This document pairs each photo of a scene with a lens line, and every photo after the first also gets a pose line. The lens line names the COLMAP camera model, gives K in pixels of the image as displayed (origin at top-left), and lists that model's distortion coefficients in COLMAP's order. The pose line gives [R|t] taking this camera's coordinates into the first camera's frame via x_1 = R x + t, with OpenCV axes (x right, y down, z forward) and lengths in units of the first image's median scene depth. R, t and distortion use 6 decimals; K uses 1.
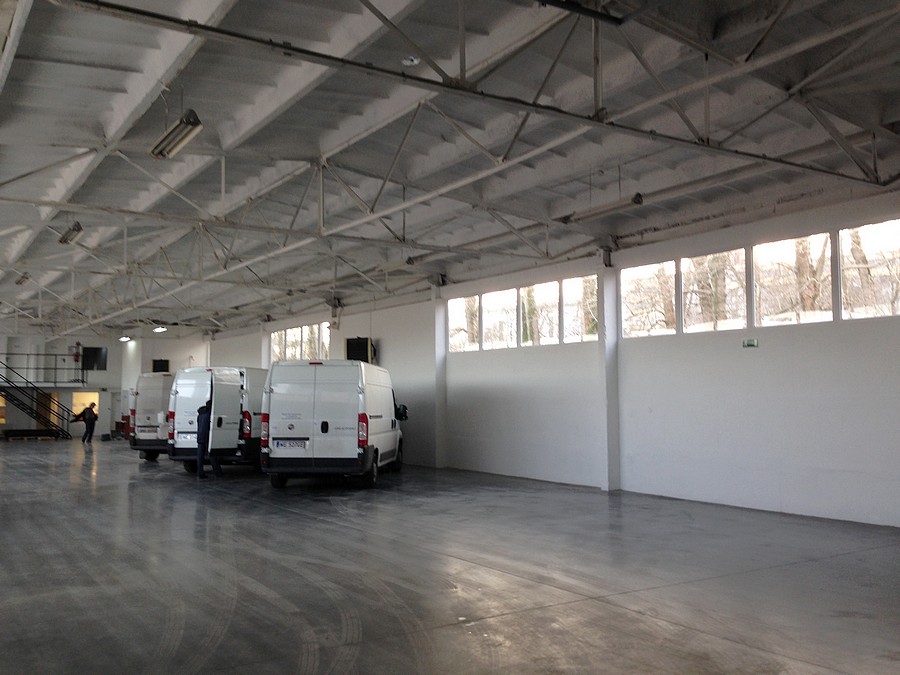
lens RADIAL K [[826.7, 0, 450.0], [0, 826.7, 337.5], [0, 0, 1]] dist [0.061440, -0.005761]
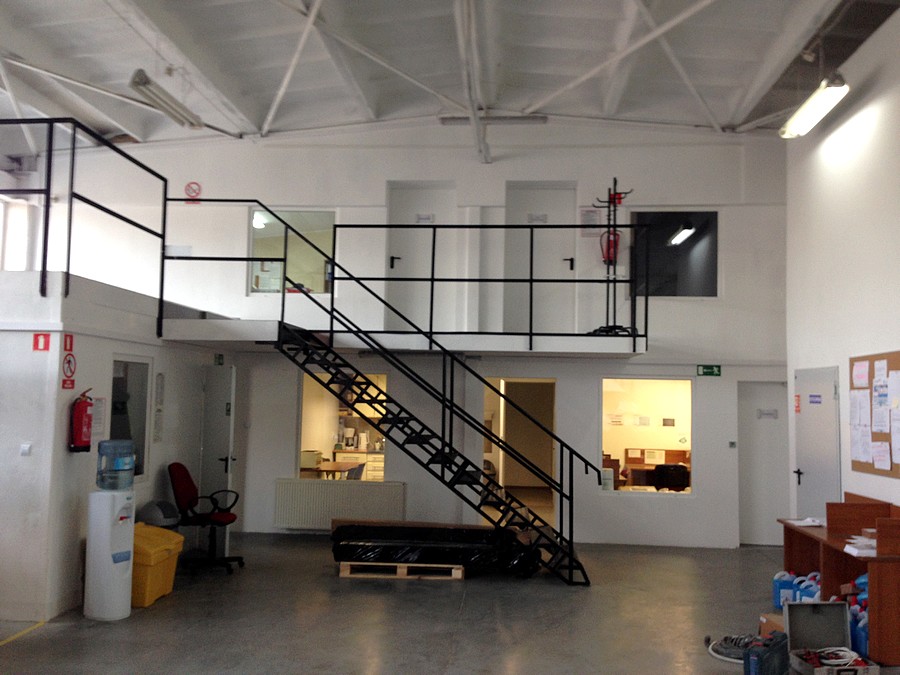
lens RADIAL K [[826.7, 0, 450.0], [0, 826.7, 337.5], [0, 0, 1]] dist [0.061440, -0.005761]
pose [[0.803277, -0.025084, -0.595077, -0.332423], [0.022002, 0.999681, -0.012438, 0.054965], [0.595199, -0.003102, 0.803573, 0.760740]]
